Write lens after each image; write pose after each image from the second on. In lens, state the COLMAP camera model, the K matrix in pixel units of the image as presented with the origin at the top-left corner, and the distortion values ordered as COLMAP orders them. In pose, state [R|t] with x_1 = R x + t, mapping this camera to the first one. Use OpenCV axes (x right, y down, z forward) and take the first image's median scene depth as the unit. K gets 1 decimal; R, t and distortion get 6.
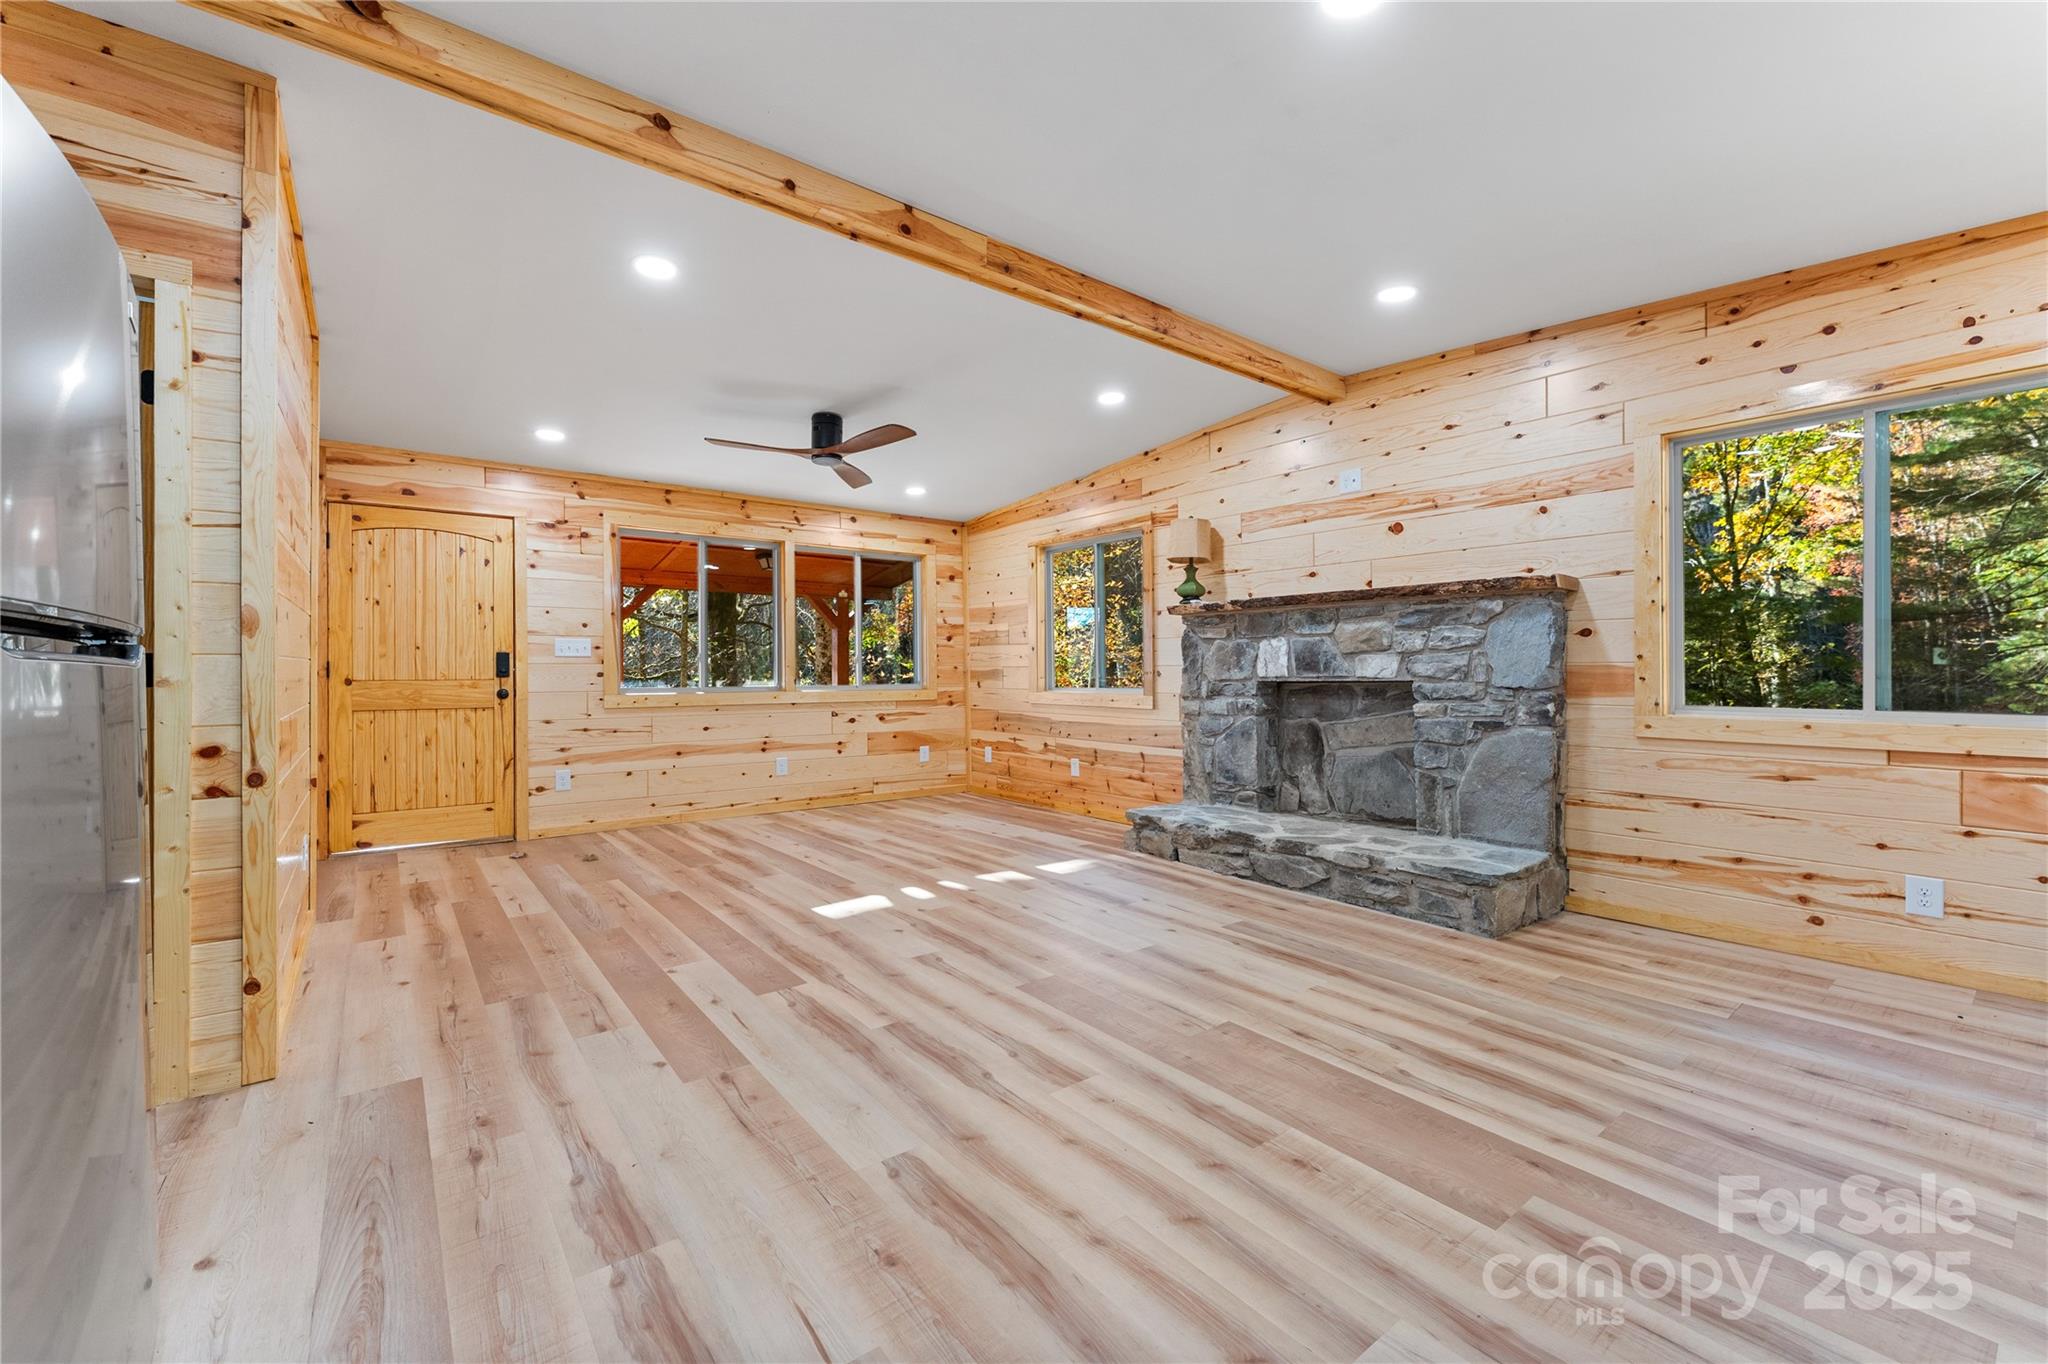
lens RADIAL K [[823.1, 0, 1024.0], [0, 823.1, 682.0], [0, 0, 1]] dist [-0.000953, -0.000147]
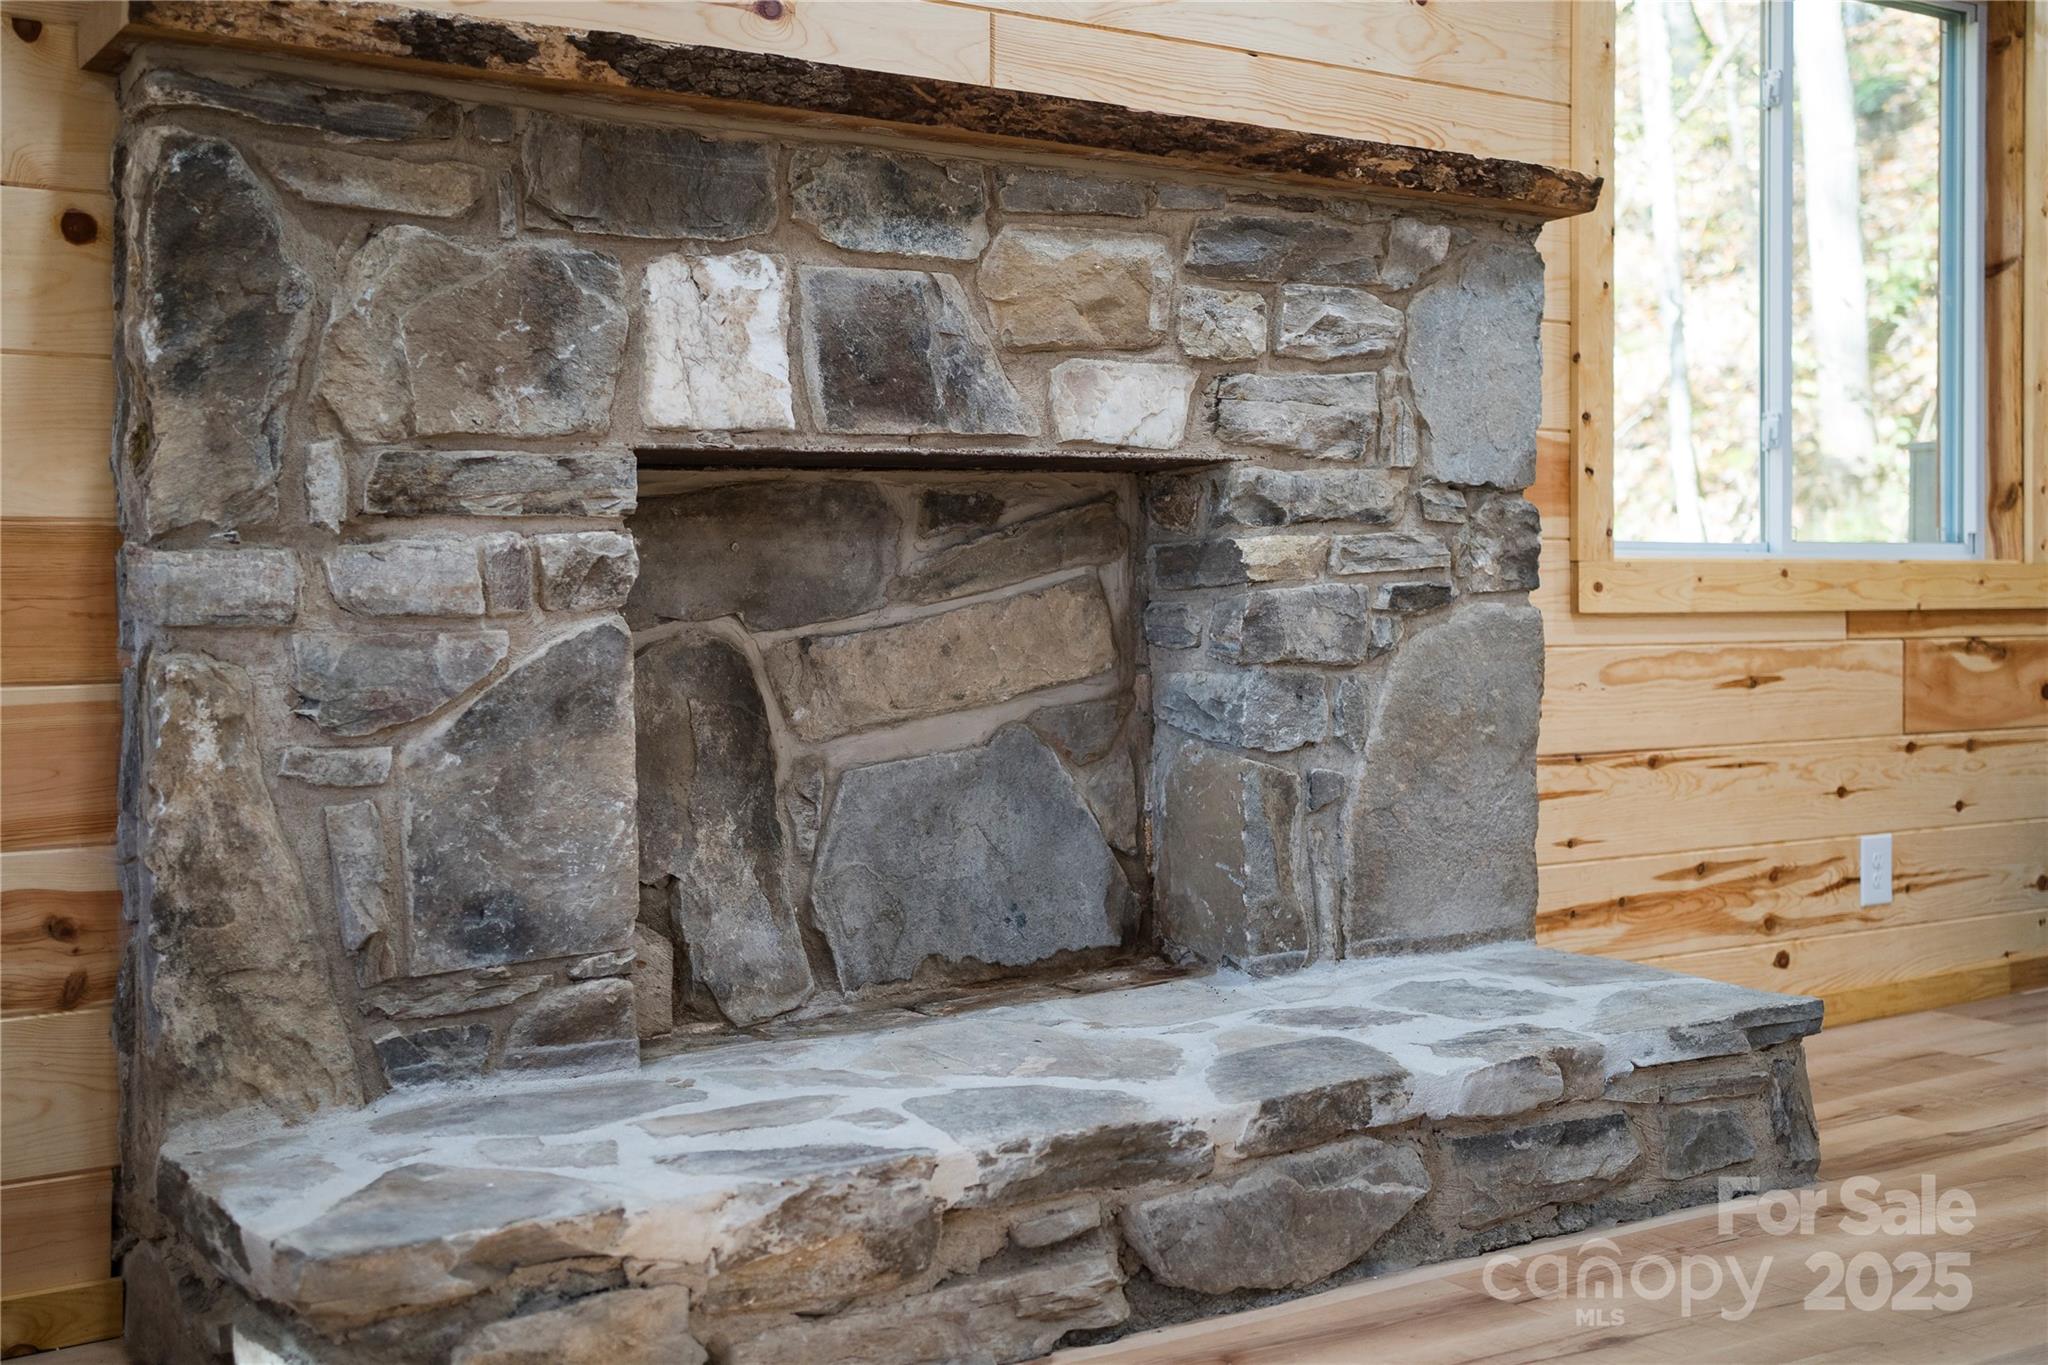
lens RADIAL K [[2238.9, 0, 1024.1], [0, 2238.9, 613.0], [0, 0, 1]] dist [0.003527, 0.001003]
pose [[0.087236, -0.006016, 0.996170, -0.322716], [0.019076, 0.999808, 0.004368, 0.047160], [-0.996005, 0.018622, 0.087334, 0.987923]]
